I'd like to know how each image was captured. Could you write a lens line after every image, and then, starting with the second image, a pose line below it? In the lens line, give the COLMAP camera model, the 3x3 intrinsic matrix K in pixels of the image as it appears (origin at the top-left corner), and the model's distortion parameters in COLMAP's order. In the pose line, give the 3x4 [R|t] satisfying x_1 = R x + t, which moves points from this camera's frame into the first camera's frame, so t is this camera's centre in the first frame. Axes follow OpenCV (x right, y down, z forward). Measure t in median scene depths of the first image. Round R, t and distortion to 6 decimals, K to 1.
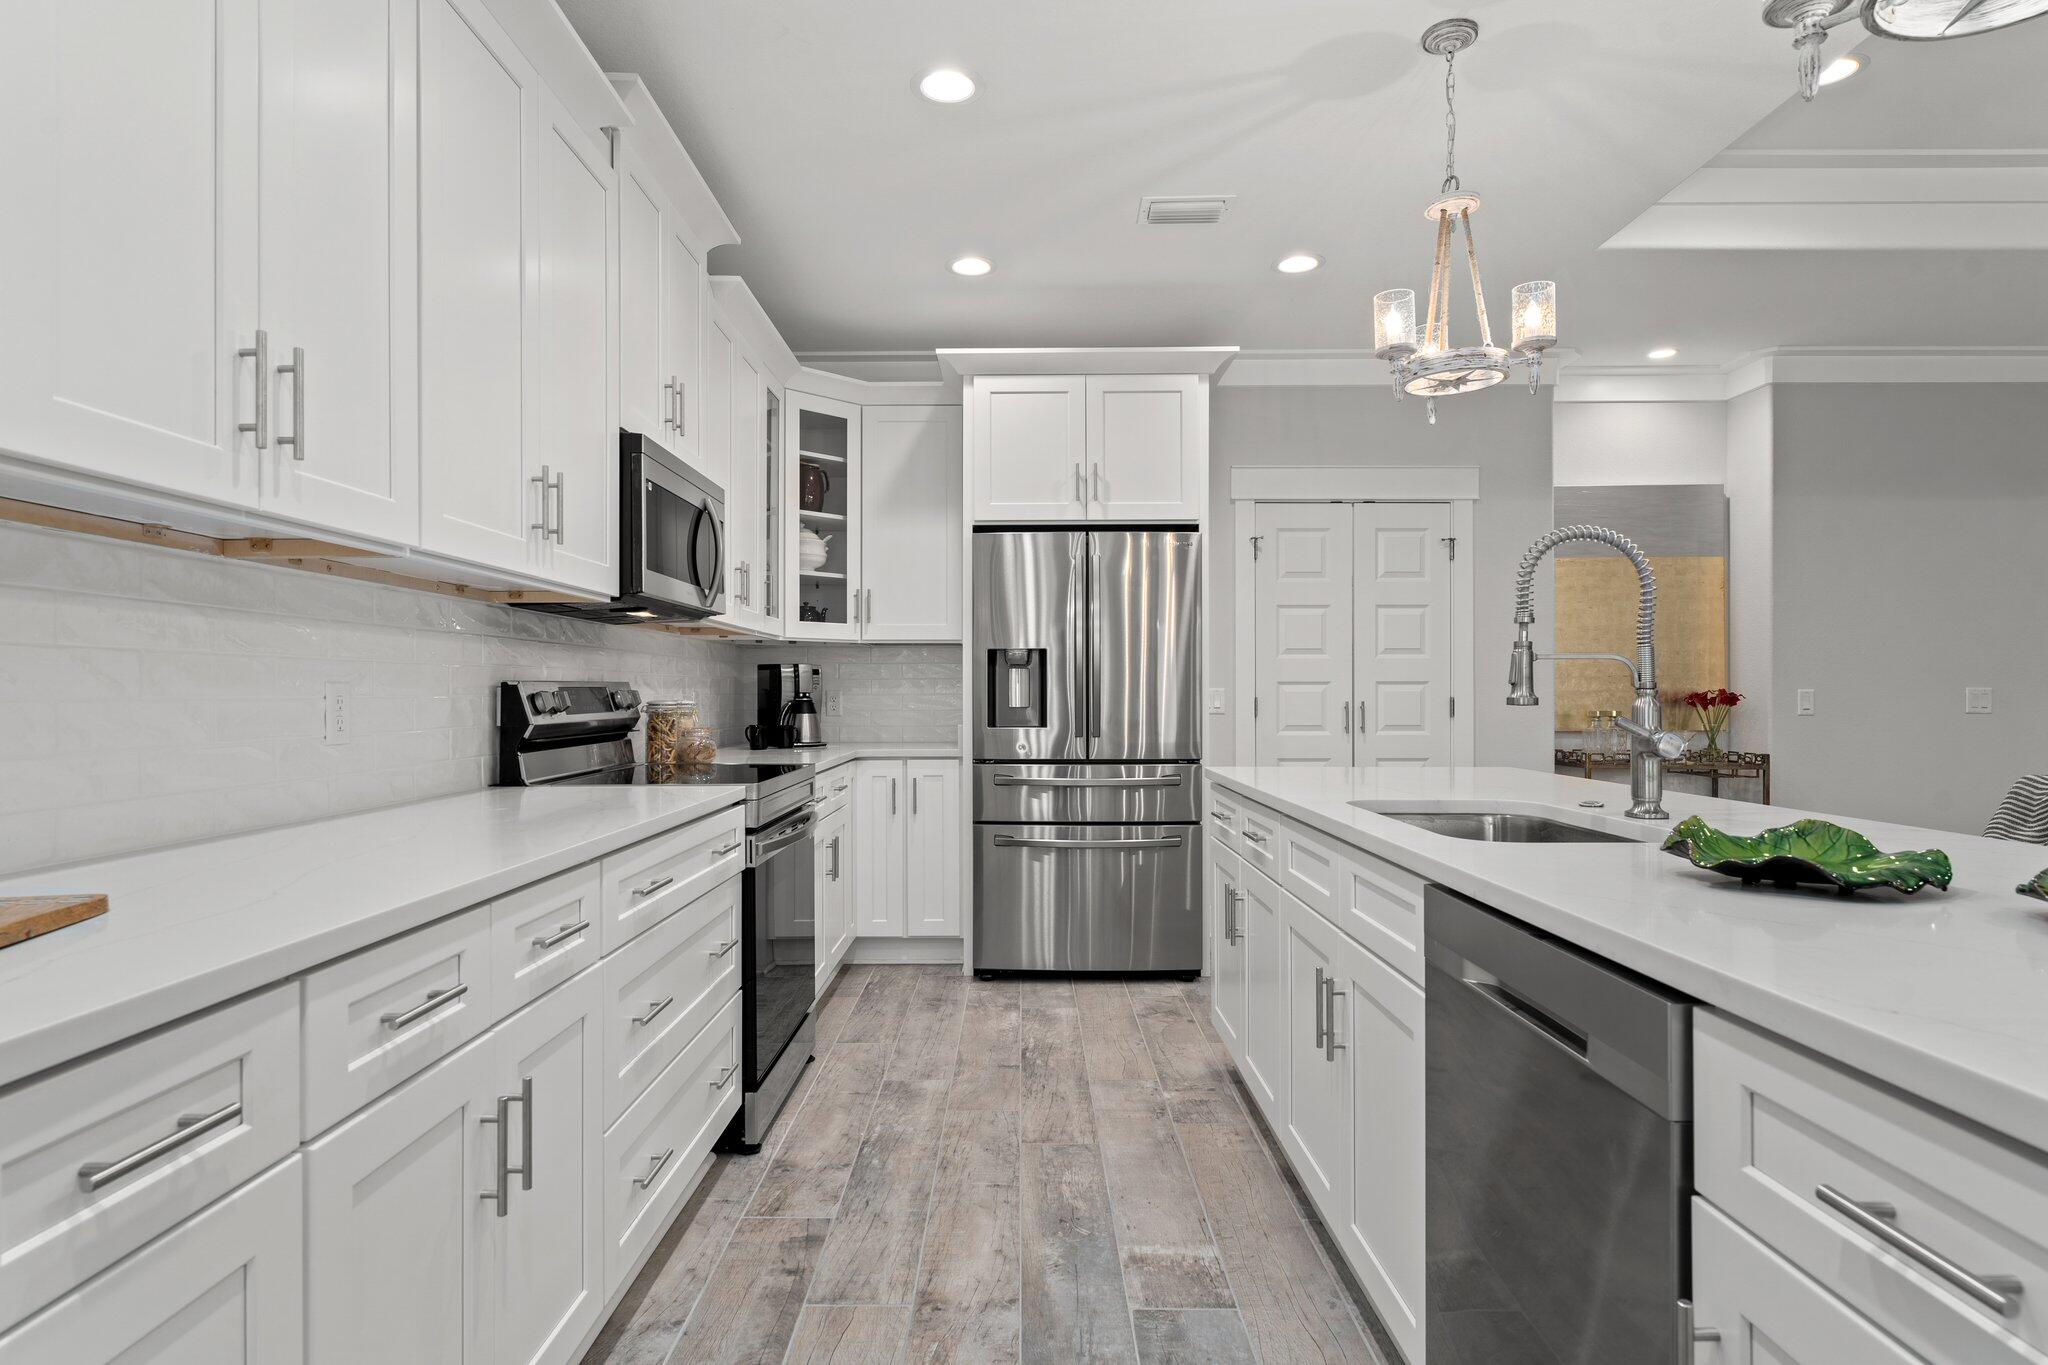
lens RADIAL K [[1086.2, 0, 1018.4], [0, 1086.2, 685.0], [0, 0, 1]] dist [0.005406, 0.000840]
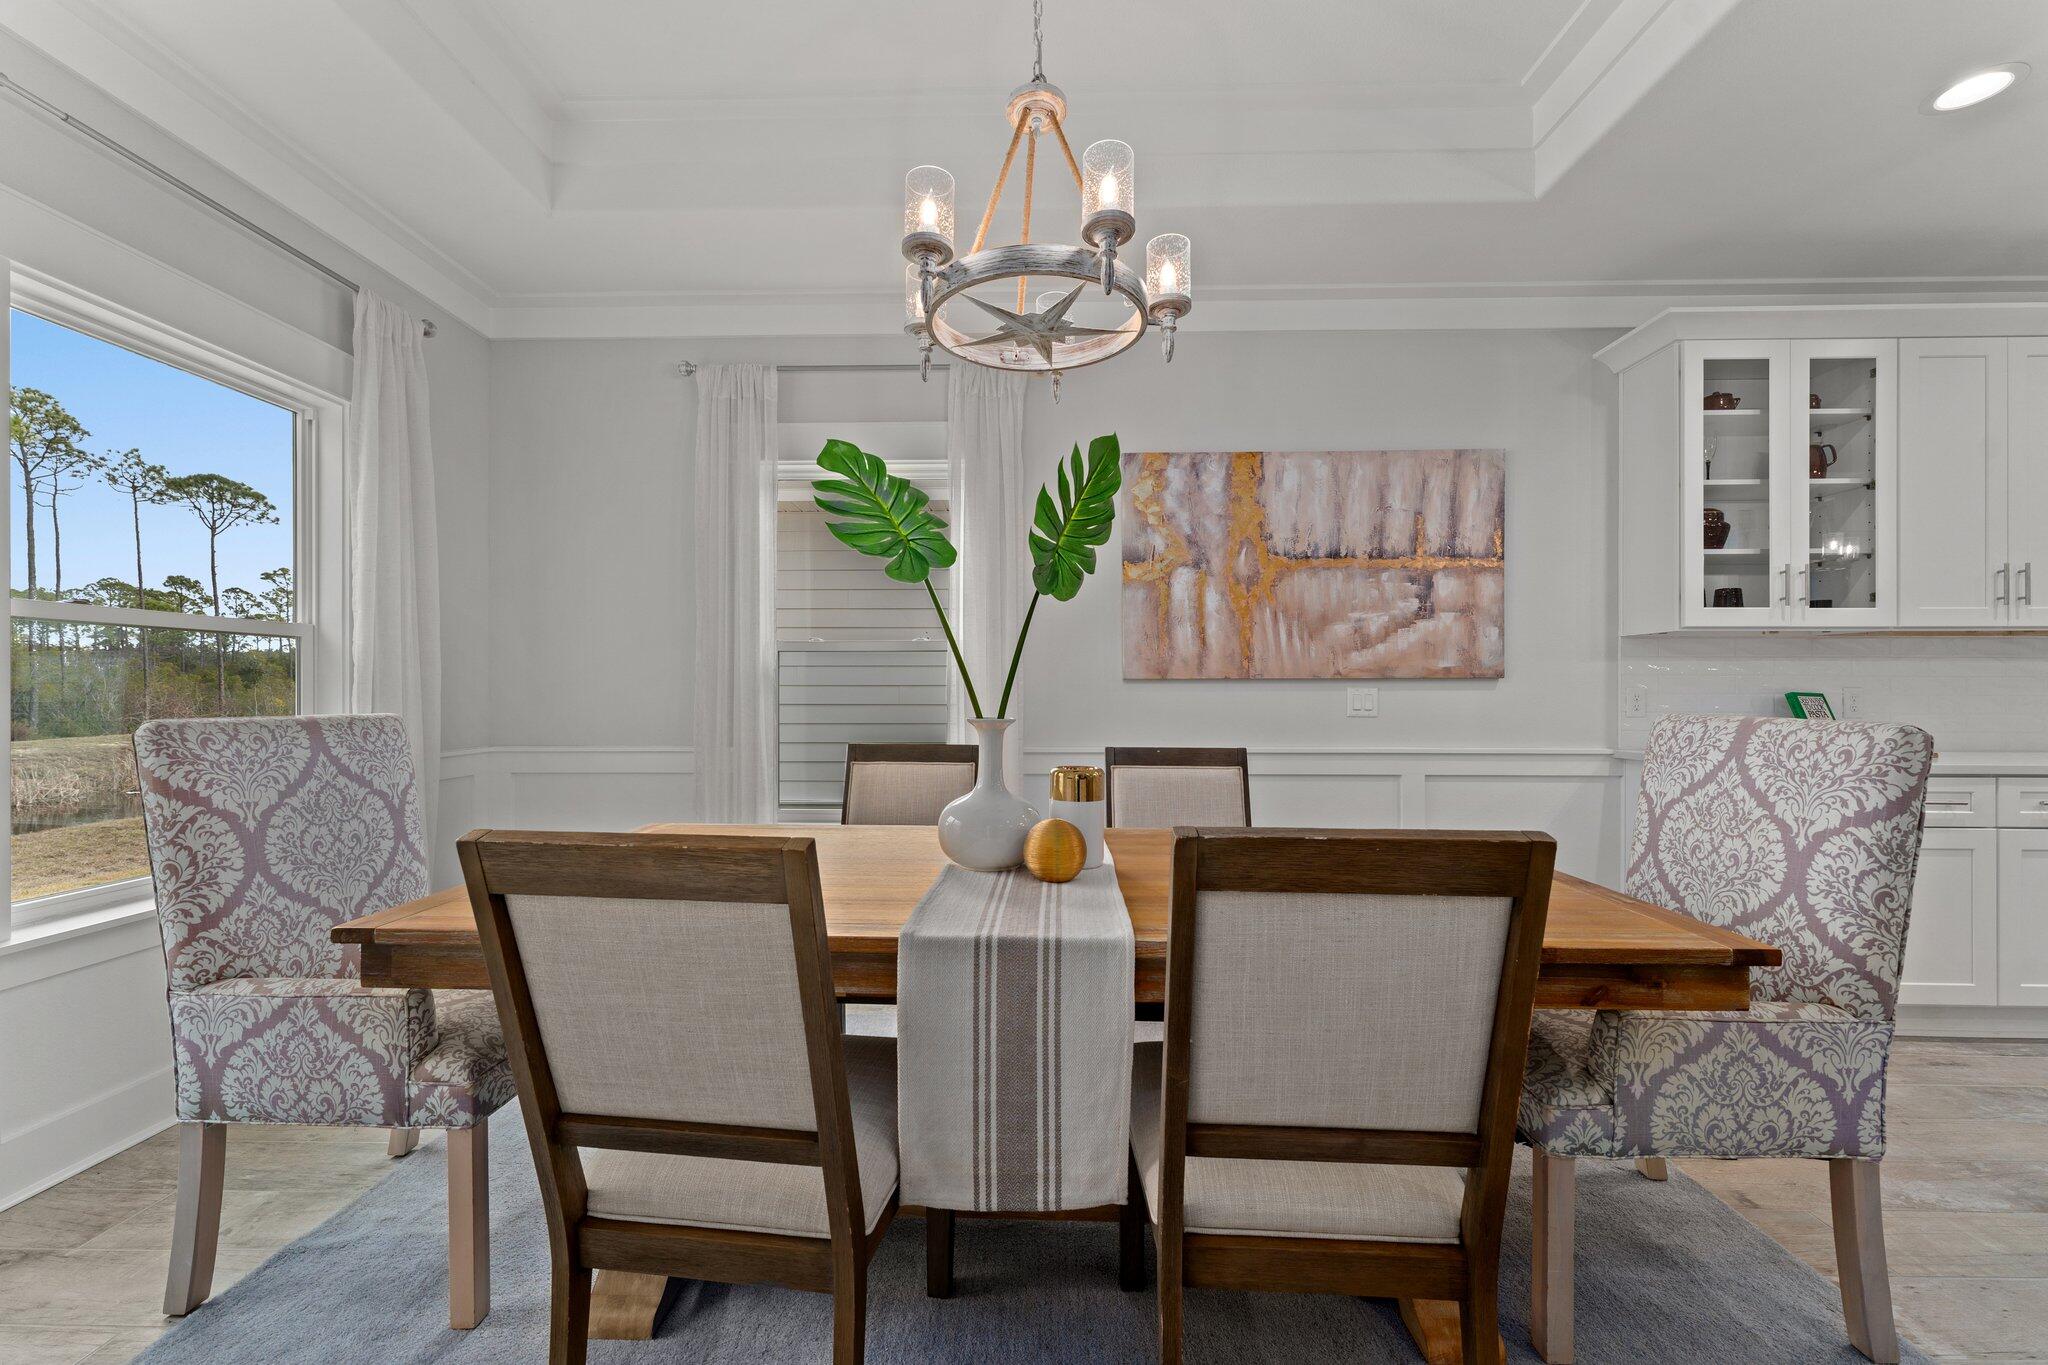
lens RADIAL K [[854.7, 0, 1033.3], [0, 854.7, 688.6], [0, 0, 1]] dist [-0.001520, -0.000025]
pose [[0.004236, 0.004565, -0.999981, 0.608345], [0.001175, 0.999989, 0.004570, -0.007522], [0.999990, -0.001194, 0.004231, -0.617132]]
